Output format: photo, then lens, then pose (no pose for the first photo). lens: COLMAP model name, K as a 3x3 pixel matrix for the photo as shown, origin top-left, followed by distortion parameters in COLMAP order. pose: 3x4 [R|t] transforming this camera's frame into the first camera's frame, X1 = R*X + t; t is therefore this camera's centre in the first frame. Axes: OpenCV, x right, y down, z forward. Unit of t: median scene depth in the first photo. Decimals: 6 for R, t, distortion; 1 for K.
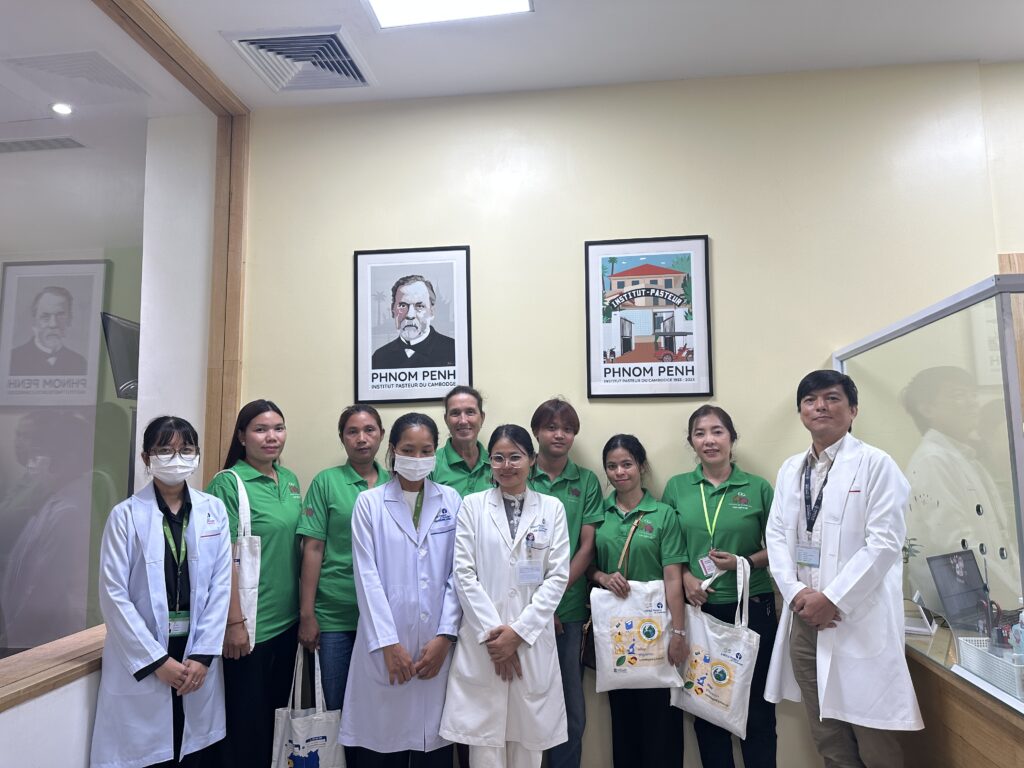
lens RADIAL K [[722.9, 0, 513.7], [0, 722.9, 383.1], [0, 0, 1]] dist [0.004143, -0.010386]
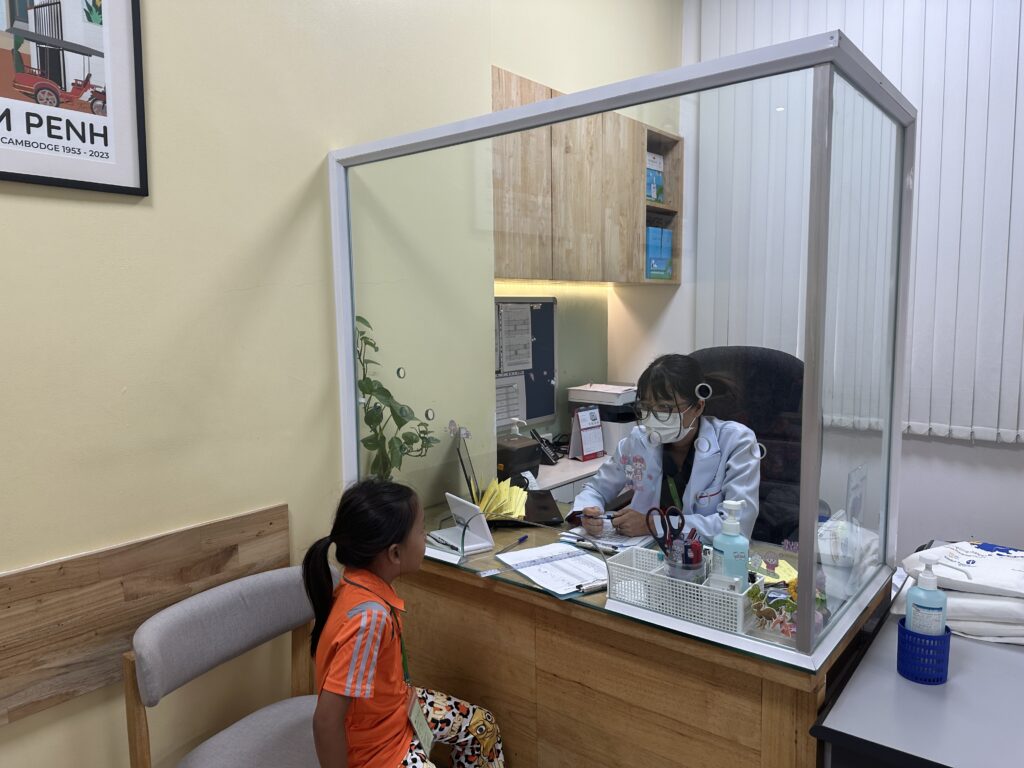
lens RADIAL K [[722.9, 0, 512.2], [0, 722.9, 387.8], [0, 0, 1]] dist [0.004143, -0.010386]
pose [[0.535576, -0.087380, 0.839954, -0.025373], [-0.085291, 0.983950, 0.156743, 0.048713], [-0.840169, -0.155589, 0.519527, 0.496079]]
